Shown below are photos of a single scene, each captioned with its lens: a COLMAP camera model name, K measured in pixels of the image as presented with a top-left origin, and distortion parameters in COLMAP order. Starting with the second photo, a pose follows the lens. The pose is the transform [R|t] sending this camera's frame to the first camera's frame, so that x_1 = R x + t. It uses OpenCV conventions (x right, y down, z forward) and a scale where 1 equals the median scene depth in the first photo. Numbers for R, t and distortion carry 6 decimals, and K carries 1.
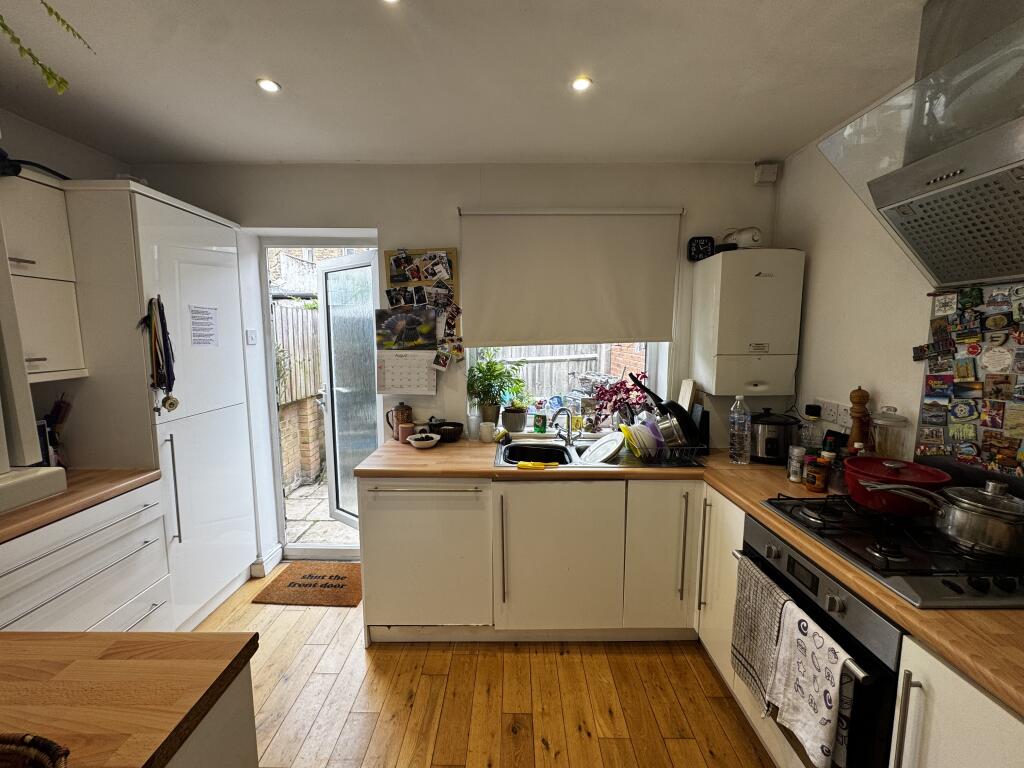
lens RADIAL K [[409.8, 0, 513.1], [0, 409.8, 383.0], [0, 0, 1]] dist [-0.003777, -0.000905]
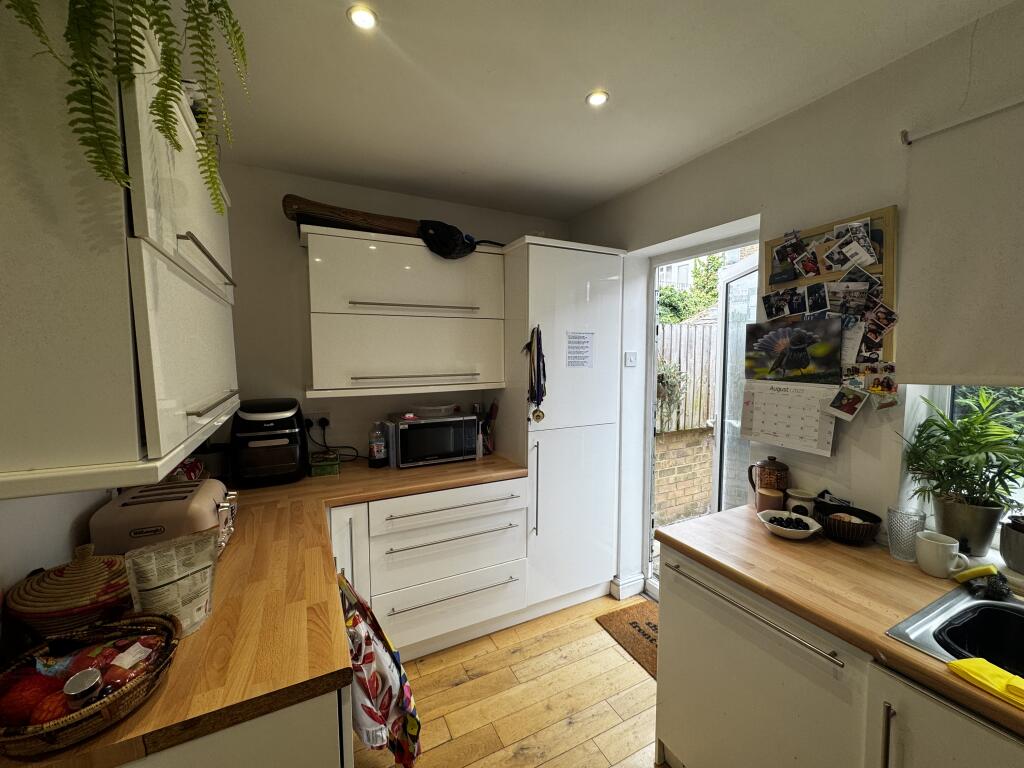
lens RADIAL K [[409.8, 0, 508.7], [0, 409.8, 382.2], [0, 0, 1]] dist [-0.003777, -0.000905]
pose [[0.450906, 0.062068, -0.890411, 0.132883], [-0.101742, 0.994651, 0.017813, -0.045637], [0.886754, 0.082560, 0.454809, 0.295240]]
